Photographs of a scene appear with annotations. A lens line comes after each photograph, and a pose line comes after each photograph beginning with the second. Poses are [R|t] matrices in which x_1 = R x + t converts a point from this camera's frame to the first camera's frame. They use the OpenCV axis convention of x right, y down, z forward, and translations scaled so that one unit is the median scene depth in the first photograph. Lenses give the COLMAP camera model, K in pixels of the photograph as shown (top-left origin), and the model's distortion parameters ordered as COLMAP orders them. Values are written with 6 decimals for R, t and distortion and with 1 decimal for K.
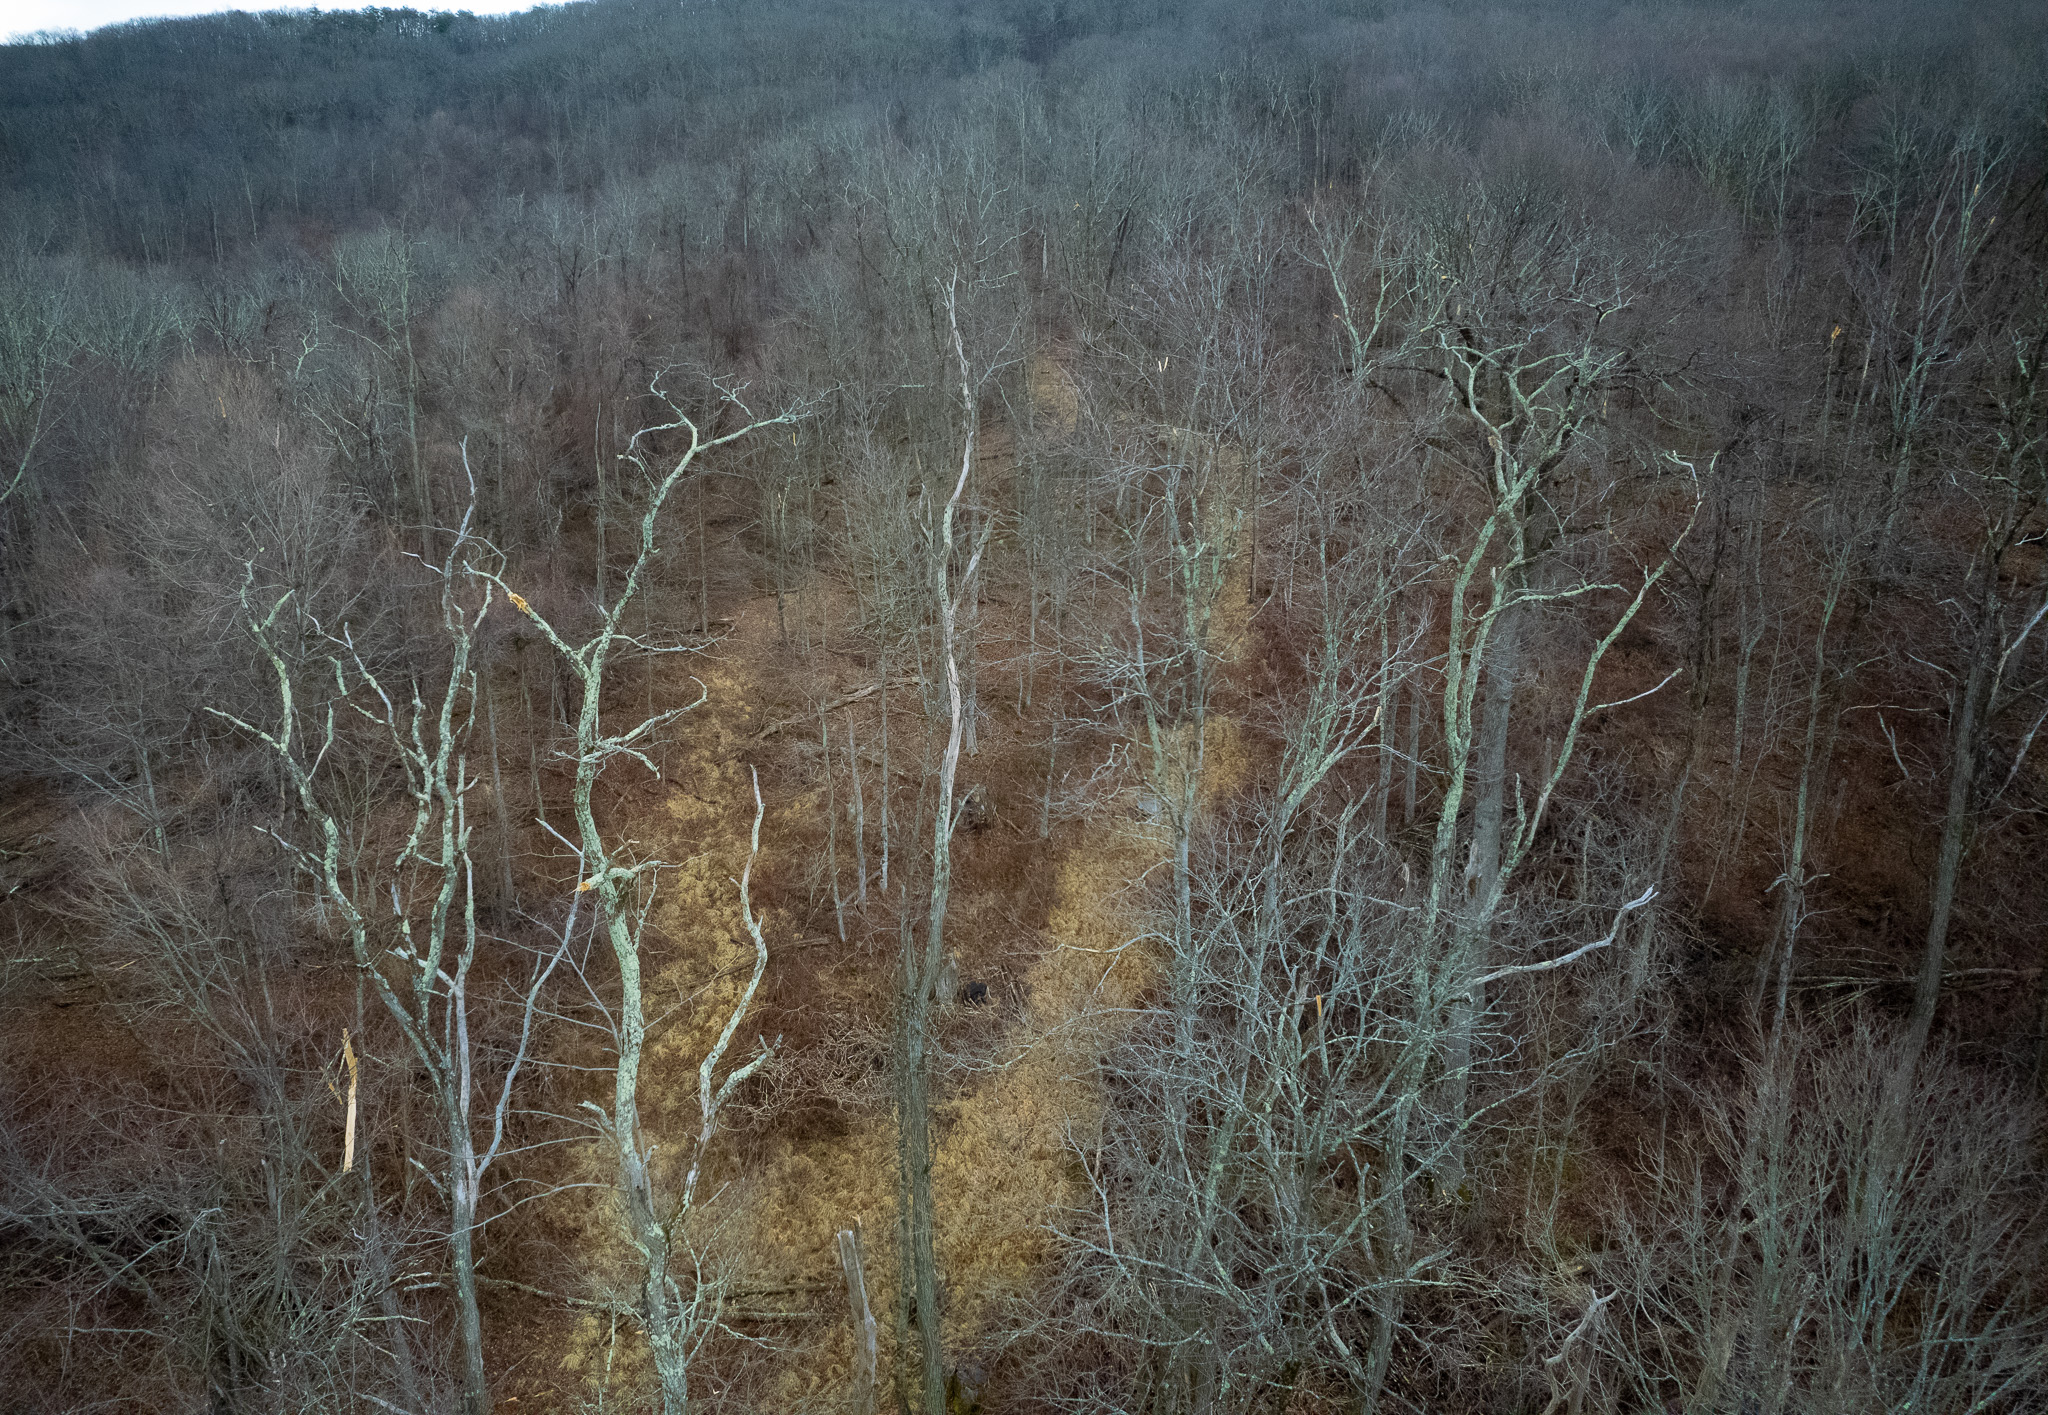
lens RADIAL K [[1492.8, 0, 1024.0], [0, 1492.8, 707.5], [0, 0, 1]] dist [-0.006420, -0.004260]
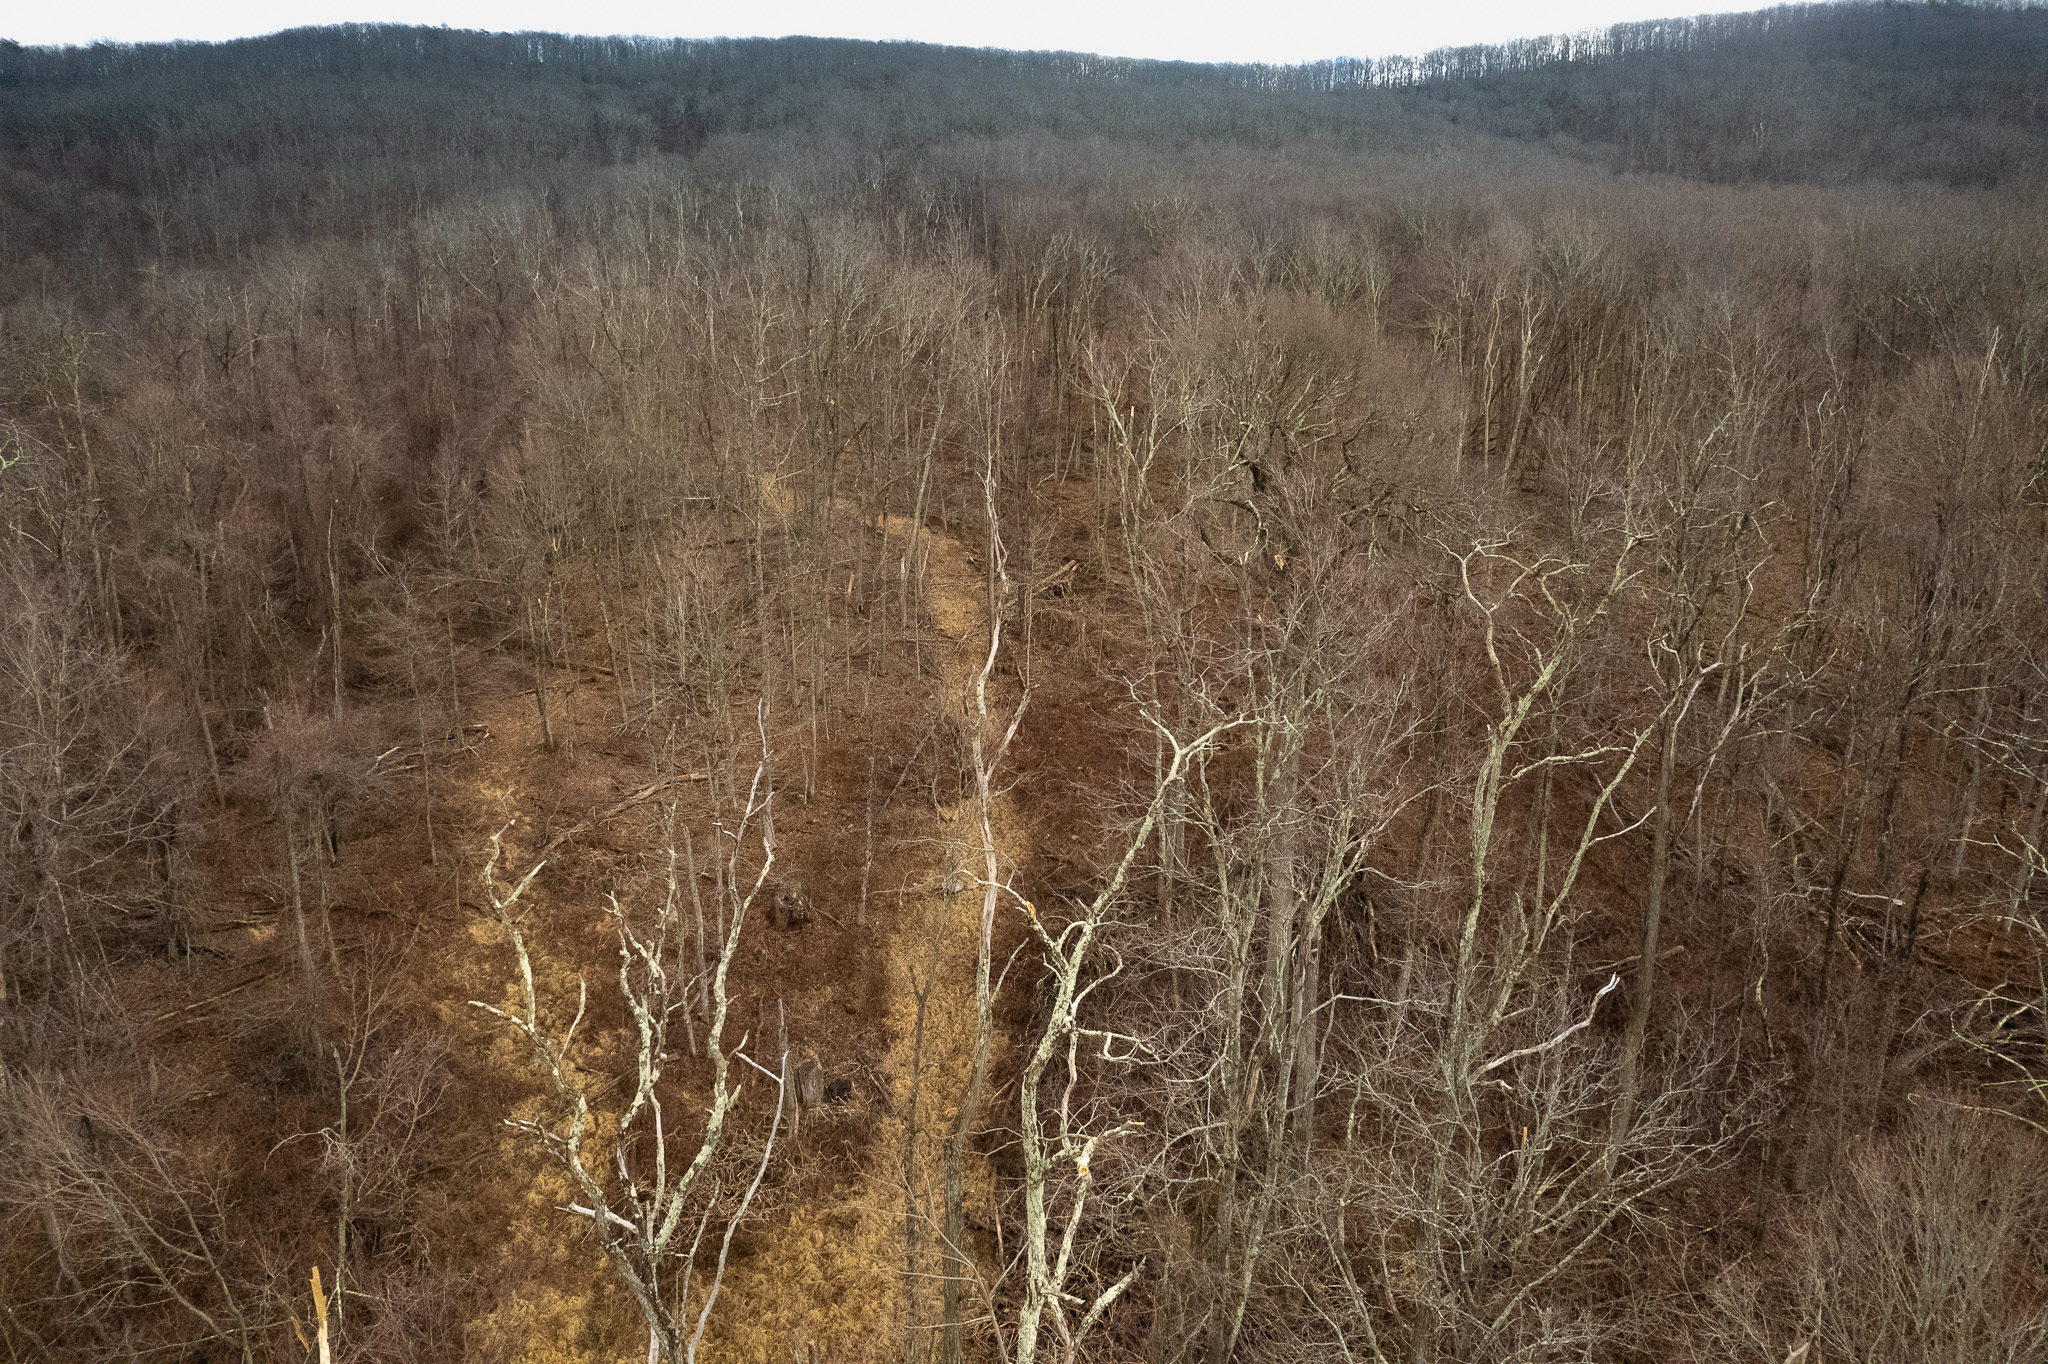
lens RADIAL K [[1392.8, 0, 1024.0], [0, 1392.8, 682.0], [0, 0, 1]] dist [-0.046735, 0.079362]
pose [[0.945208, -0.051286, 0.322414, -0.195838], [0.059941, 0.998058, -0.016968, -0.064593], [-0.320918, 0.035364, 0.946447, 0.030112]]
